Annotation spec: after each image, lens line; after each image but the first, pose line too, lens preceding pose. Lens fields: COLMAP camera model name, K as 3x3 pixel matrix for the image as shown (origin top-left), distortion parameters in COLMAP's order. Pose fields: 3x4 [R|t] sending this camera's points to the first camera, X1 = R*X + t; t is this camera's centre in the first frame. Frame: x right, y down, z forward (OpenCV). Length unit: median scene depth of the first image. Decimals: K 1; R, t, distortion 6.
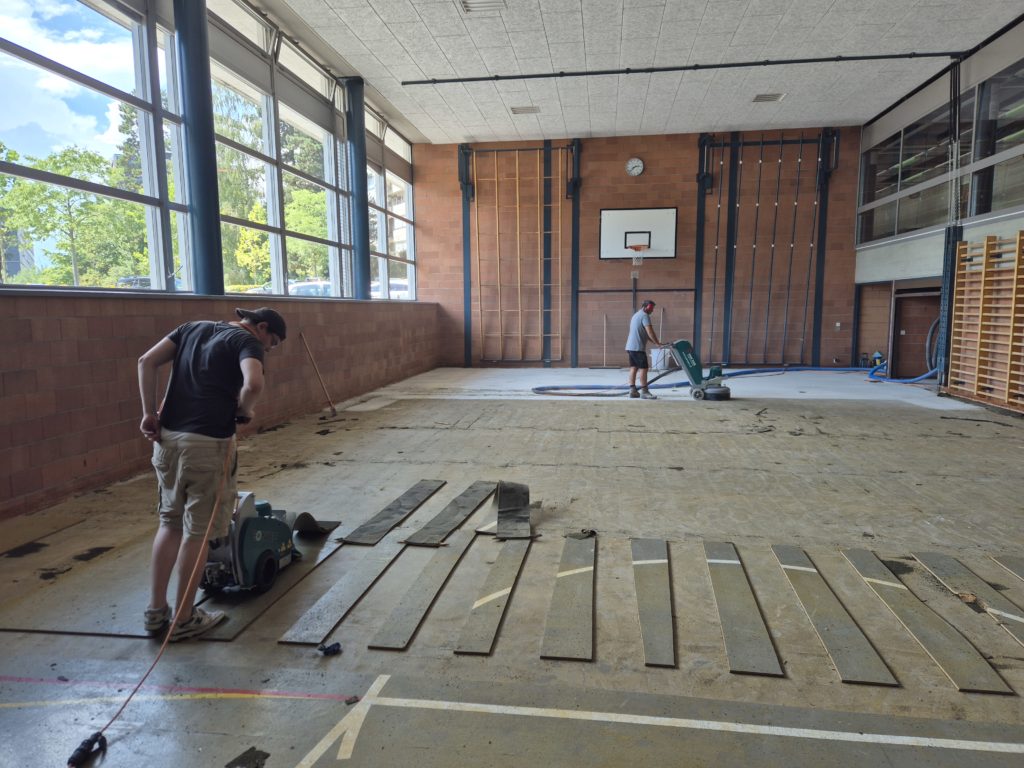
lens RADIAL K [[690.8, 0, 512.0], [0, 690.8, 384.0], [0, 0, 1]] dist [0.089149, -0.085344]
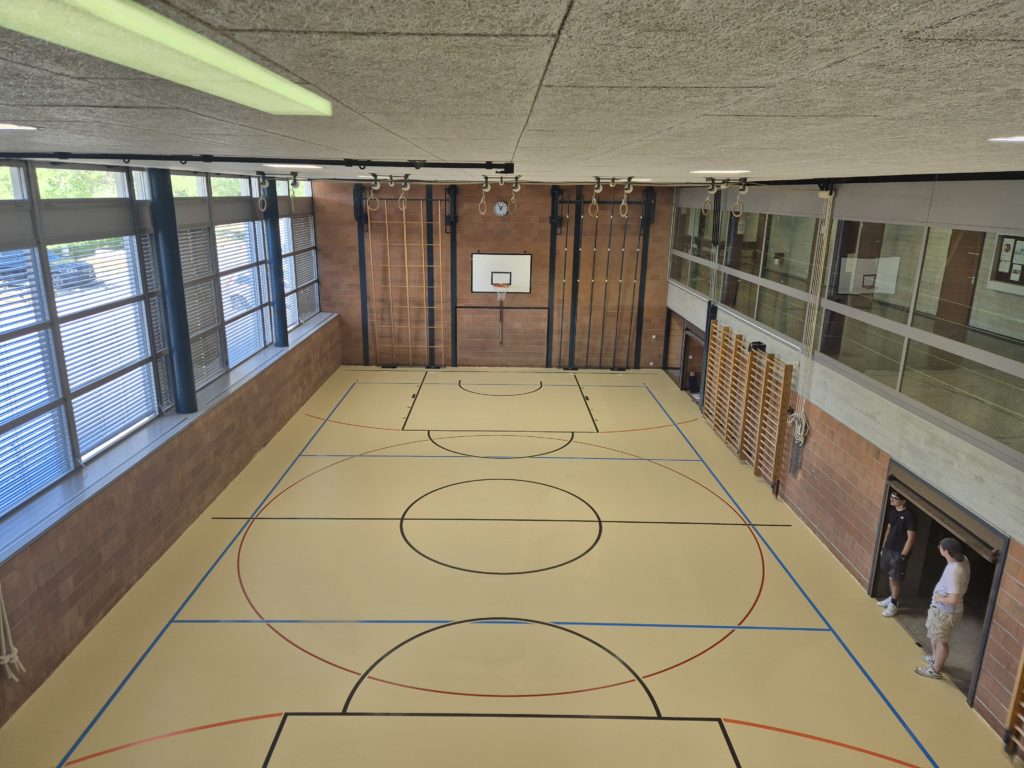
lens RADIAL K [[698.7, 0, 498.7], [0, 698.7, 379.3], [0, 0, 1]] dist [0.085895, -0.072607]
pose [[0.991639, -0.017382, 0.127864, 0.009737], [-0.003450, 0.986959, 0.160932, -0.220795], [-0.128994, -0.160028, 0.978648, -0.261803]]
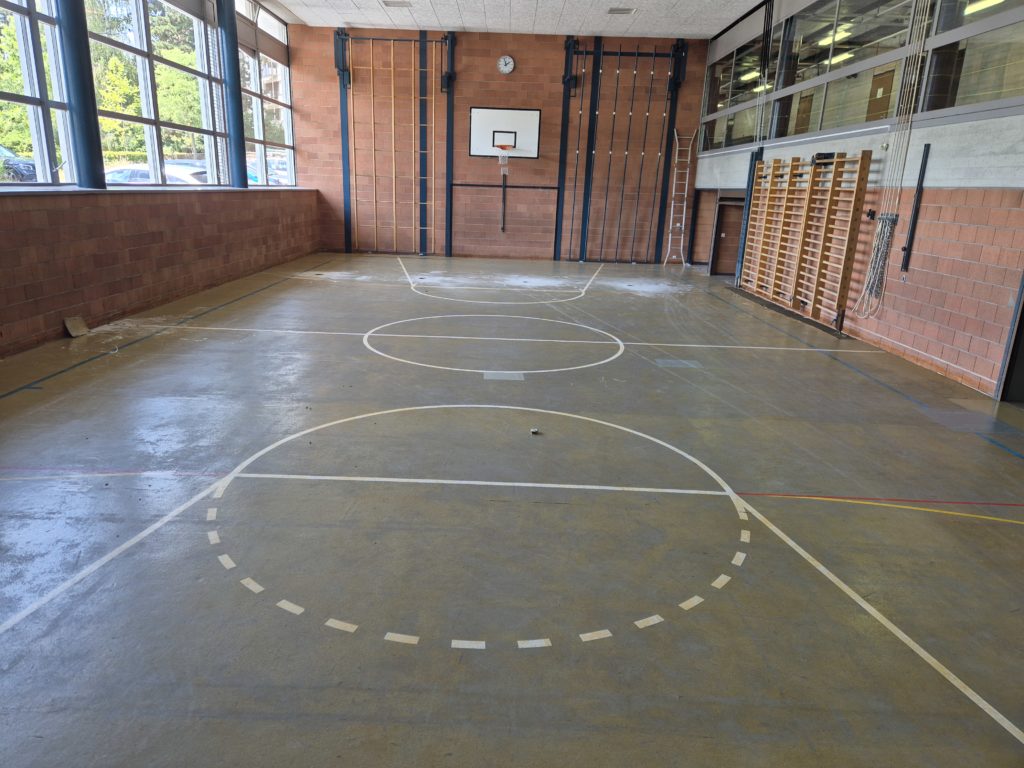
lens RADIAL K [[698.7, 0, 498.7], [0, 698.7, 379.3], [0, 0, 1]] dist [0.085895, -0.072607]
pose [[0.992620, 0.006618, 0.121089, 0.039755], [-0.025866, 0.987087, 0.158083, -0.011406], [-0.118479, -0.160048, 0.979973, -0.126805]]
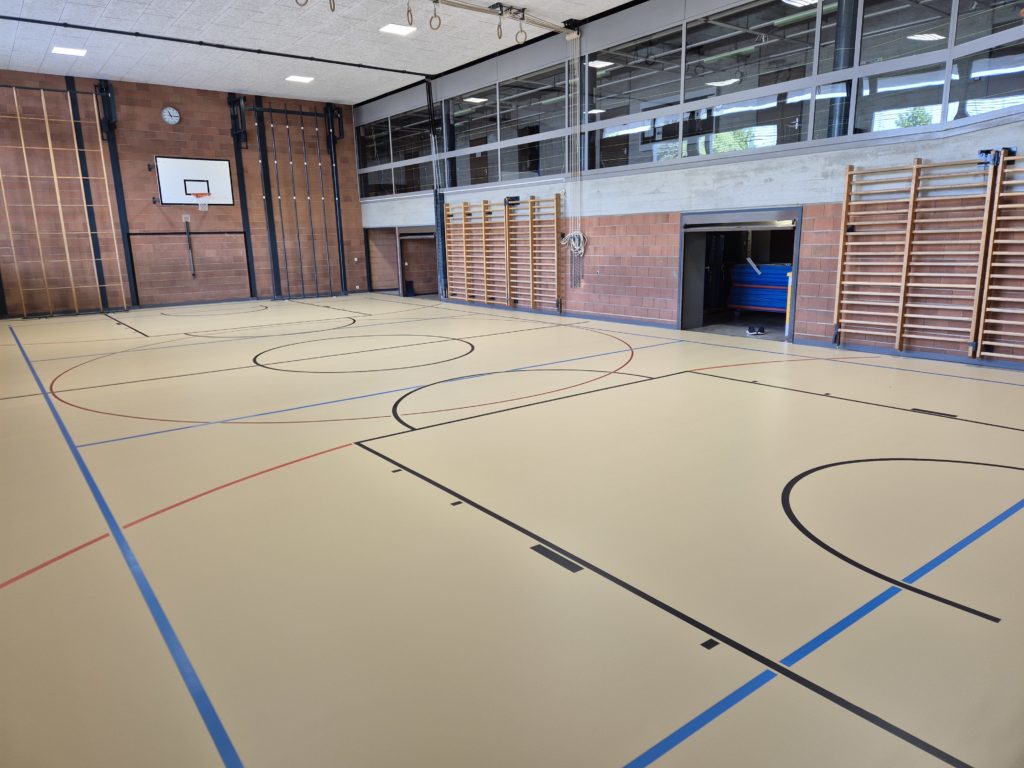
lens RADIAL K [[690.8, 0, 512.0], [0, 690.8, 384.0], [0, 0, 1]] dist [0.089149, -0.085344]
pose [[0.705481, -0.162779, 0.689782, -0.275674], [0.098872, 0.986354, 0.131645, 0.003339], [-0.701798, -0.024673, 0.711948, -0.149954]]
